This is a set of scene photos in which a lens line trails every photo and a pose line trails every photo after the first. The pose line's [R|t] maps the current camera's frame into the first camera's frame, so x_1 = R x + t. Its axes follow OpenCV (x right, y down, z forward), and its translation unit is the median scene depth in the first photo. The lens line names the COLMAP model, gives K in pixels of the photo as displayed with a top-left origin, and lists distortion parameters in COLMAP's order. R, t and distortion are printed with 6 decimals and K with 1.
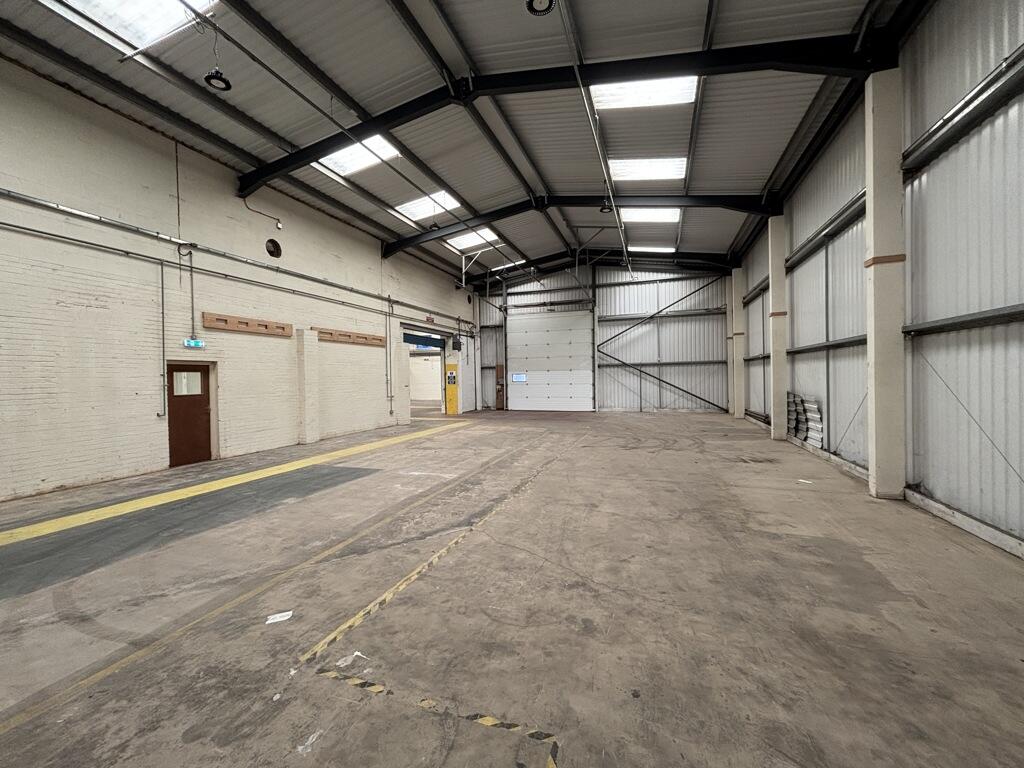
lens RADIAL K [[405.3, 0, 512.0], [0, 405.3, 384.0], [0, 0, 1]] dist [0.000225, -0.000044]
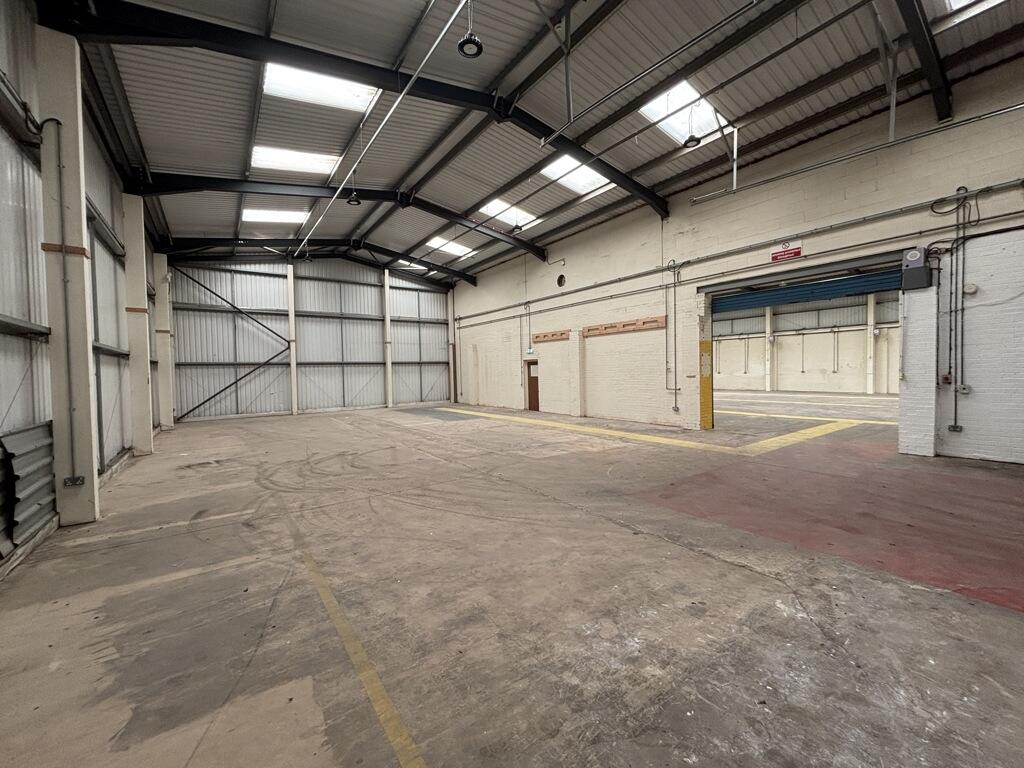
lens RADIAL K [[405.3, 0, 512.0], [0, 405.3, 384.0], [0, 0, 1]] dist [0.000225, -0.000044]
pose [[-0.552333, 0.031829, -0.833016, 0.698476], [0.000280, 0.999278, 0.037996, -0.011542], [0.833624, 0.020753, -0.551943, 1.535637]]
